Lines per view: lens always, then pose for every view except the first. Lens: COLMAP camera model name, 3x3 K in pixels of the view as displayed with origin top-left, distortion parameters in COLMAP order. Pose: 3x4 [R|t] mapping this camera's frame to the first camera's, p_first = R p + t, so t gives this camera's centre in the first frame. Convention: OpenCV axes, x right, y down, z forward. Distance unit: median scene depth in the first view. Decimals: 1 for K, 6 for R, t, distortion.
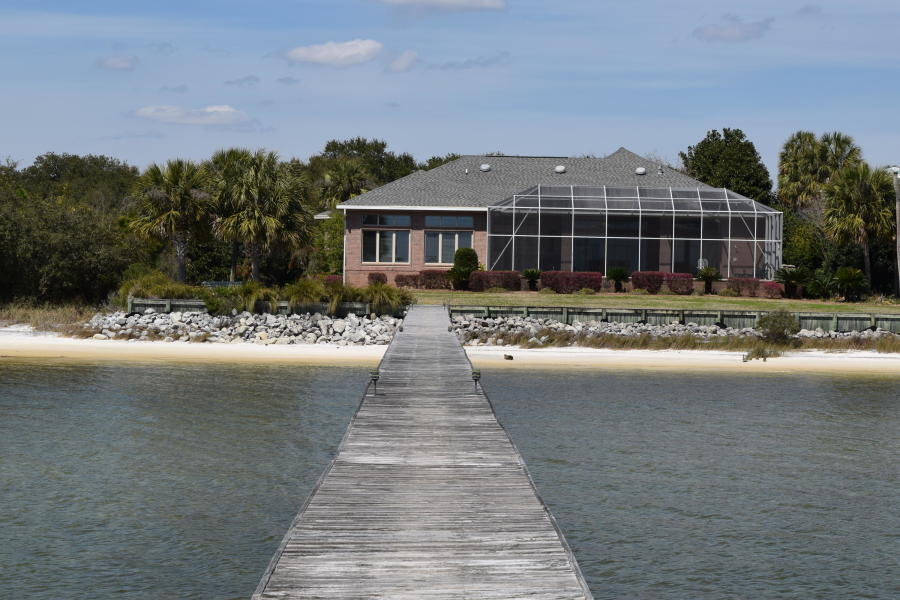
lens RADIAL K [[2117.8, 0, 450.0], [0, 2117.8, 300.0], [0, 0, 1]] dist [-0.006108, -0.010699]
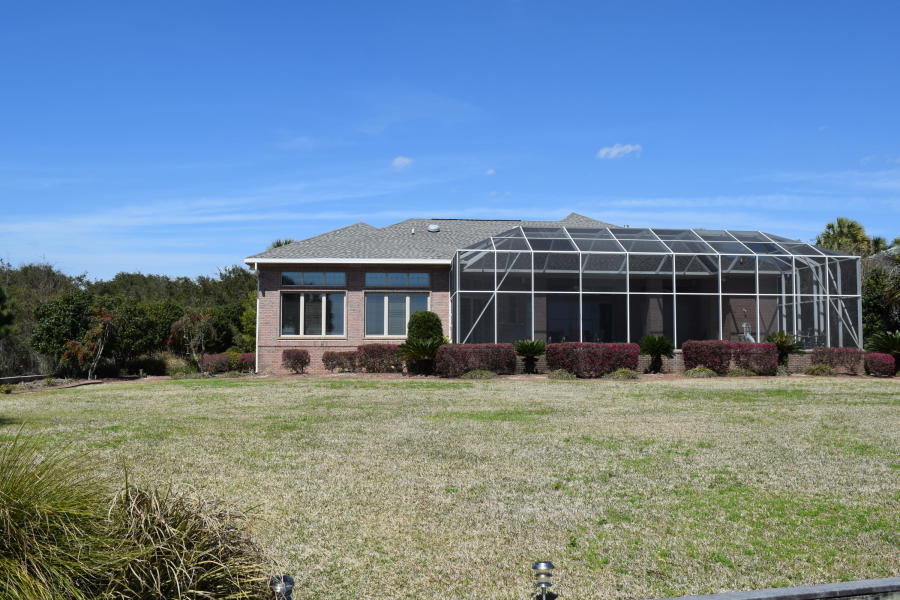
lens RADIAL K [[783.6, 0, 450.0], [0, 783.6, 300.0], [0, 0, 1]] dist [-0.068748, 0.001417]
pose [[0.995571, -0.009500, 0.093526, -0.007992], [0.016228, 0.997313, -0.071439, -0.009744], [-0.092596, 0.072640, 0.993051, 0.727315]]
